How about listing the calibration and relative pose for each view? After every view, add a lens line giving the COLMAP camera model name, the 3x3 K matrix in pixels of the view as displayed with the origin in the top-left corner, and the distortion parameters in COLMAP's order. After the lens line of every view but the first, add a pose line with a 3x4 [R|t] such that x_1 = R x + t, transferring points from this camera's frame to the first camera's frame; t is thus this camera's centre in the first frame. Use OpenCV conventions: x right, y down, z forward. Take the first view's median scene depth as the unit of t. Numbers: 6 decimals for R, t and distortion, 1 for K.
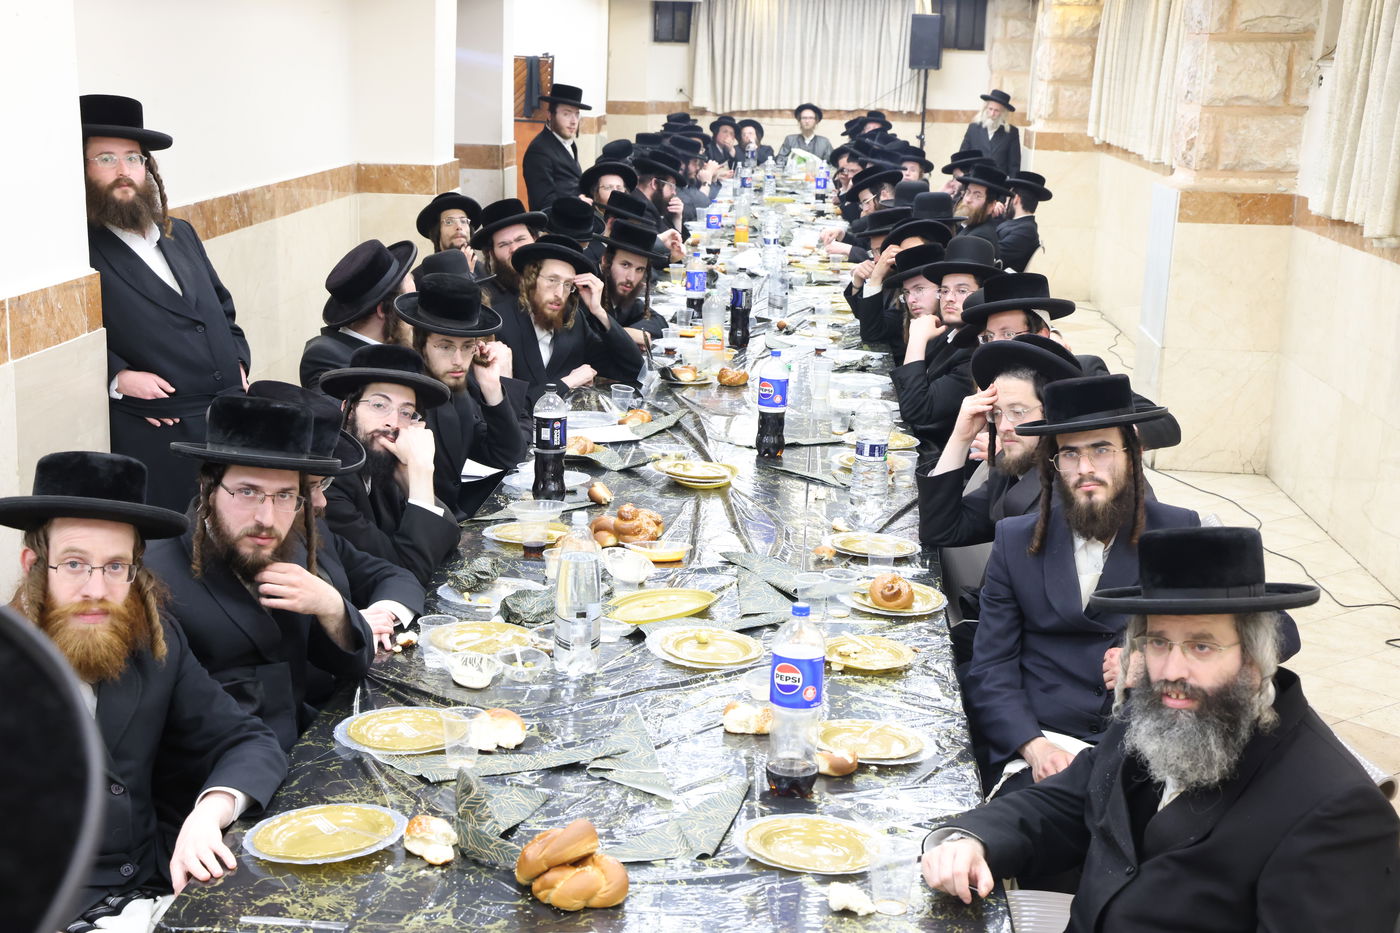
lens RADIAL K [[1741.9, 0, 700.0], [0, 1741.9, 466.5], [0, 0, 1]] dist [0.079386, 0.121459]
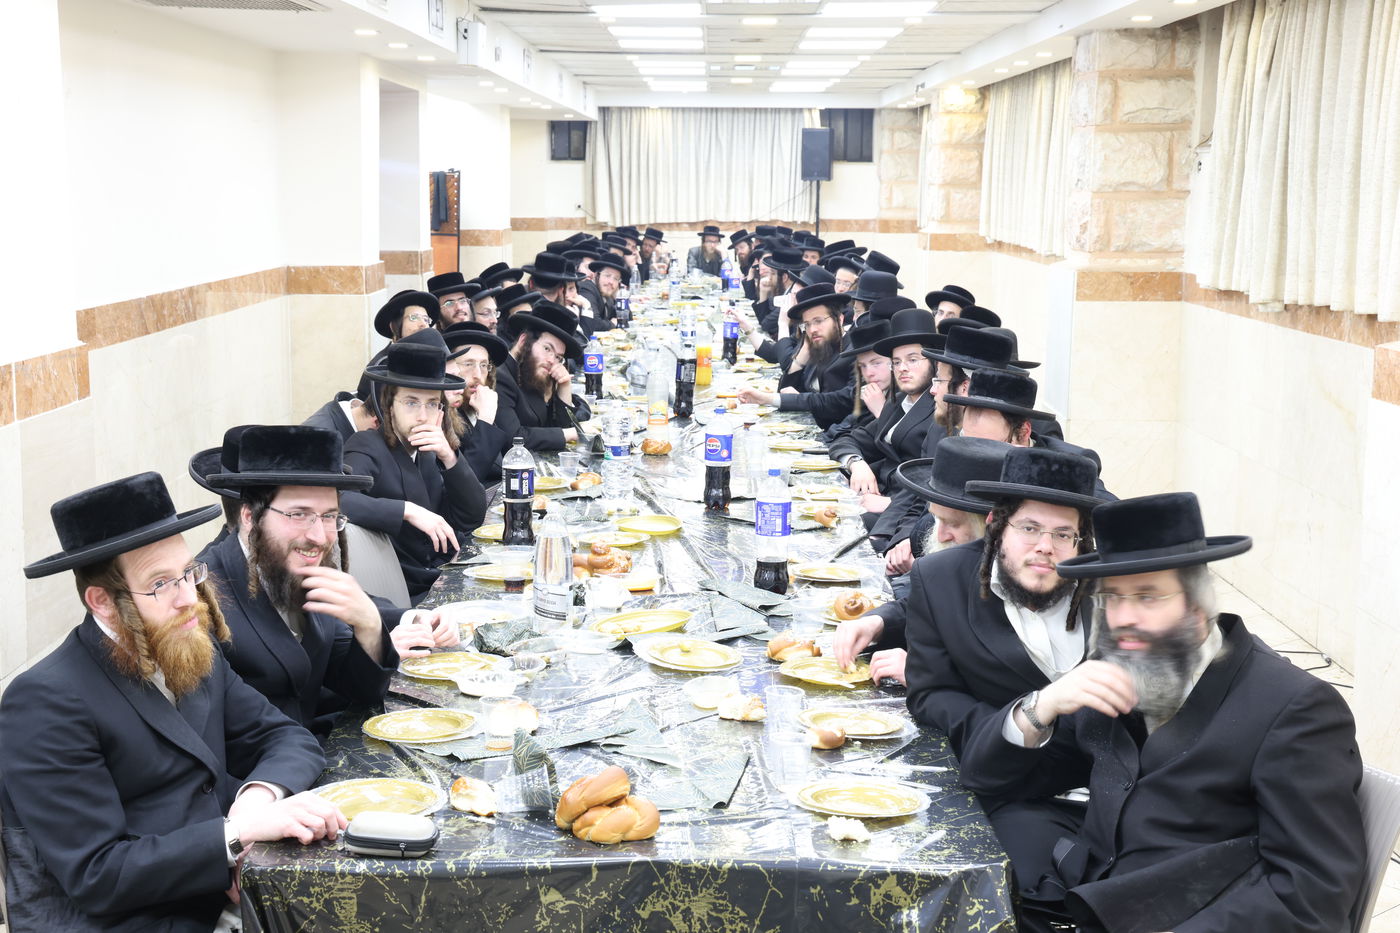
lens RADIAL K [[1741.9, 0, 700.0], [0, 1741.9, 466.5], [0, 0, 1]] dist [0.079386, 0.121459]
pose [[0.997865, -0.033018, 0.056346, -0.016322], [0.036633, 0.997252, -0.064395, 0.019937], [-0.054065, 0.066322, 0.996333, -0.030035]]
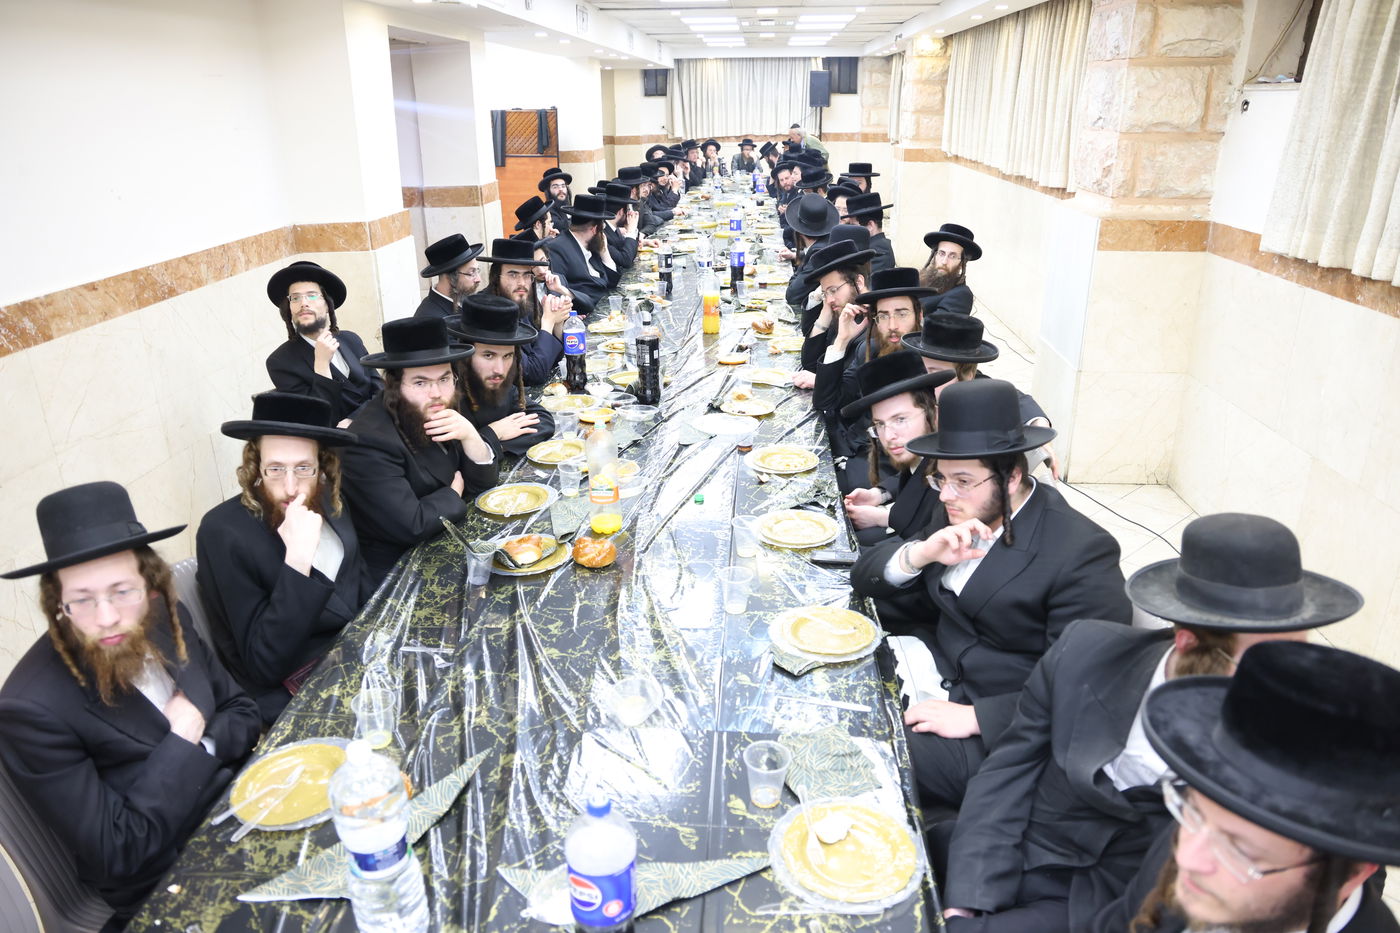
lens RADIAL K [[1008.3, 0, 694.9], [0, 1008.3, 501.4], [0, 0, 1]] dist [-0.103151, 0.065563]
pose [[0.998985, -0.044691, -0.005616, 0.037860], [0.045029, 0.987842, 0.148796, -0.092084], [-0.001102, -0.148898, 0.988852, 0.420226]]
